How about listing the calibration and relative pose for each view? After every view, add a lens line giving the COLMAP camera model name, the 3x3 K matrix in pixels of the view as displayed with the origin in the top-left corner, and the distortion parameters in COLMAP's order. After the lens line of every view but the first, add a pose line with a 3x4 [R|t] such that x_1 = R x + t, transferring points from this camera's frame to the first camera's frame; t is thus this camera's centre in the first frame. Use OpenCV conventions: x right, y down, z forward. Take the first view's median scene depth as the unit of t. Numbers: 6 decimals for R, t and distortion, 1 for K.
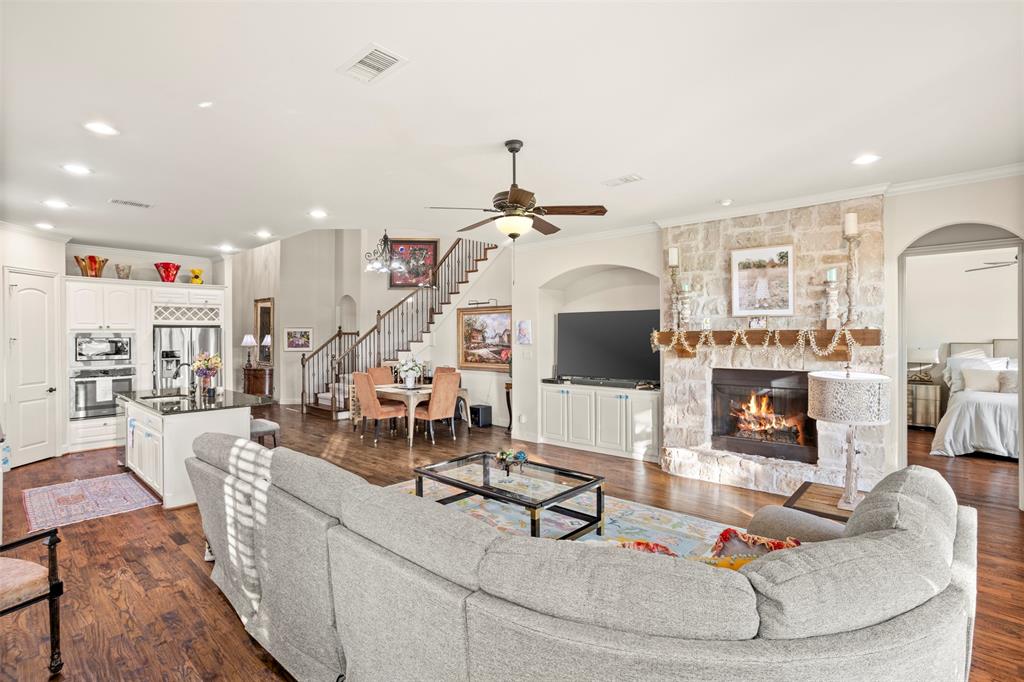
lens RADIAL K [[492.2, 0, 505.7], [0, 492.2, 335.3], [0, 0, 1]] dist [-0.040960, 0.024631]
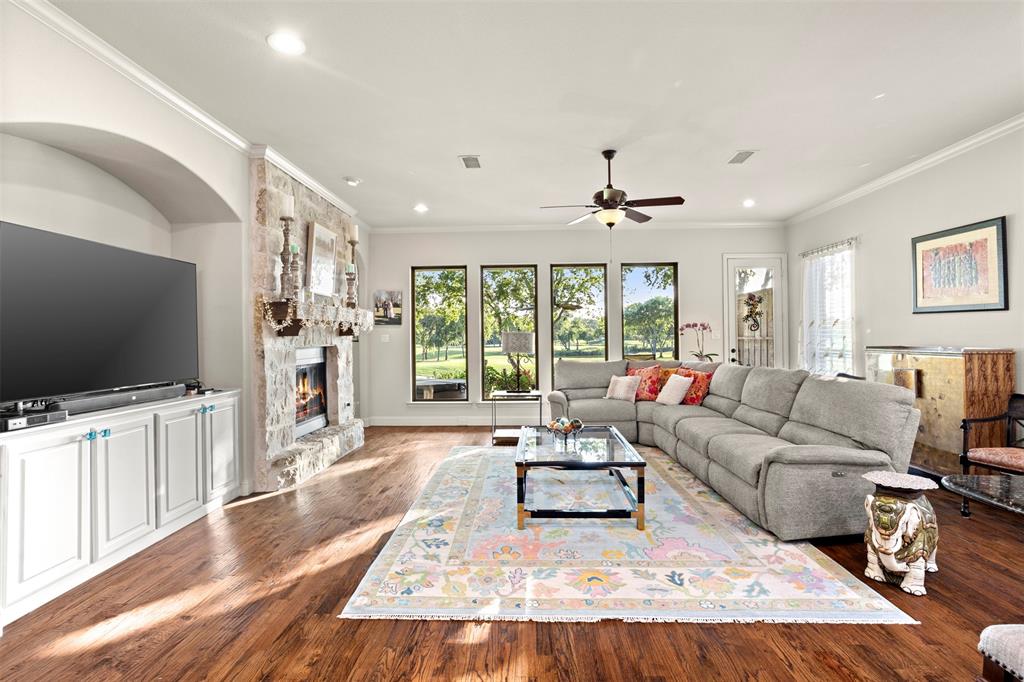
lens RADIAL K [[492.2, 0, 511.8], [0, 492.2, 337.0], [0, 0, 1]] dist [-0.040960, 0.024631]
pose [[-0.652730, 0.011776, 0.757499, -0.300394], [0.015145, 0.999882, -0.002495, 0.034324], [-0.757439, 0.009844, -0.652831, 0.785086]]
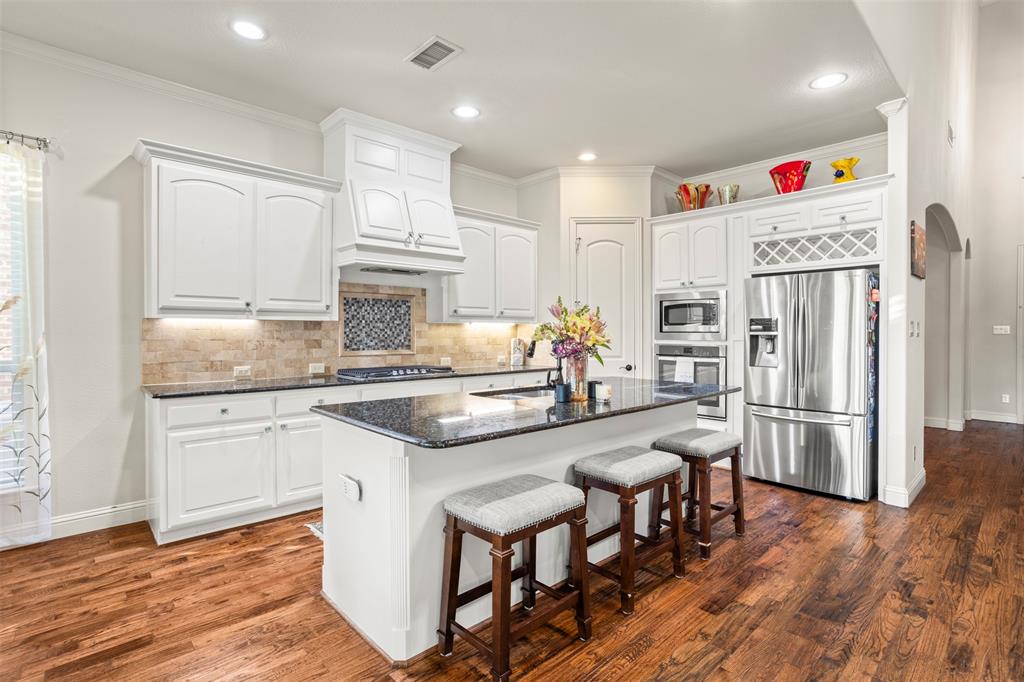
lens RADIAL K [[492.2, 0, 509.2], [0, 492.2, 336.7], [0, 0, 1]] dist [-0.040960, 0.024631]
pose [[-0.079891, 0.012348, -0.996727, -0.095792], [-0.001556, 0.999921, 0.012512, 0.038537], [0.996802, 0.002551, -0.079866, 0.628728]]
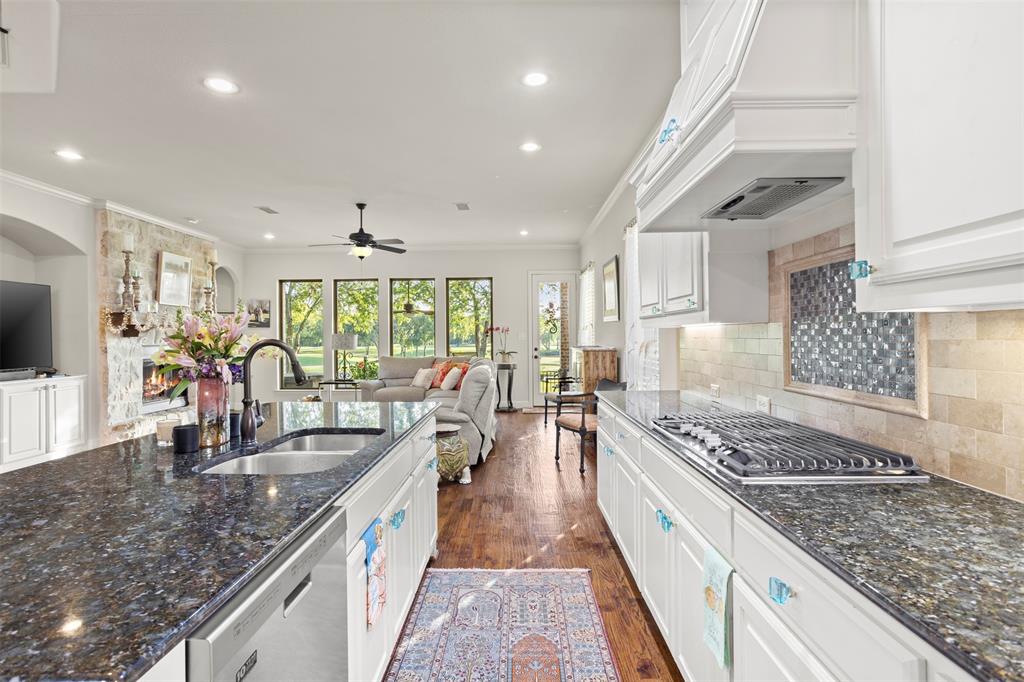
lens RADIAL K [[492.2, 0, 510.6], [0, 492.2, 339.4], [0, 0, 1]] dist [-0.040960, 0.024631]
pose [[-0.667930, 0.005478, 0.744204, -0.637245], [0.011978, 0.999923, 0.003391, 0.036309], [-0.744128, 0.011179, -0.667944, 0.689542]]
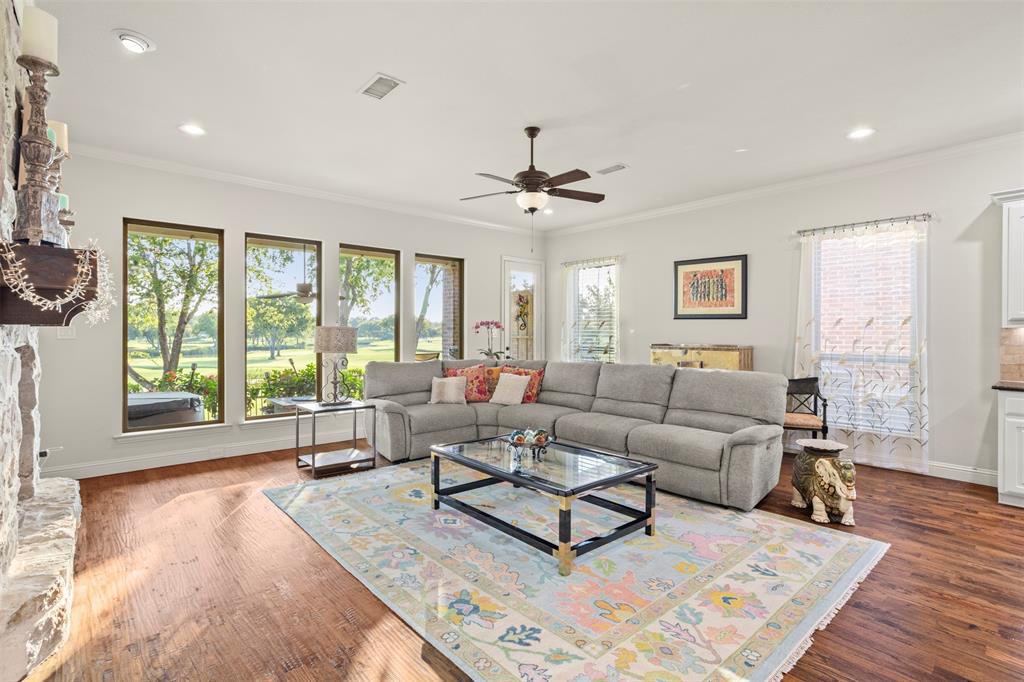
lens RADIAL K [[492.2, 0, 508.3], [0, 492.2, 333.5], [0, 0, 1]] dist [-0.040960, 0.024631]
pose [[-0.994410, 0.001841, 0.105574, -0.018312], [0.001967, 0.999997, 0.001083, 0.033620], [-0.105572, 0.001284, -0.994411, 0.833974]]
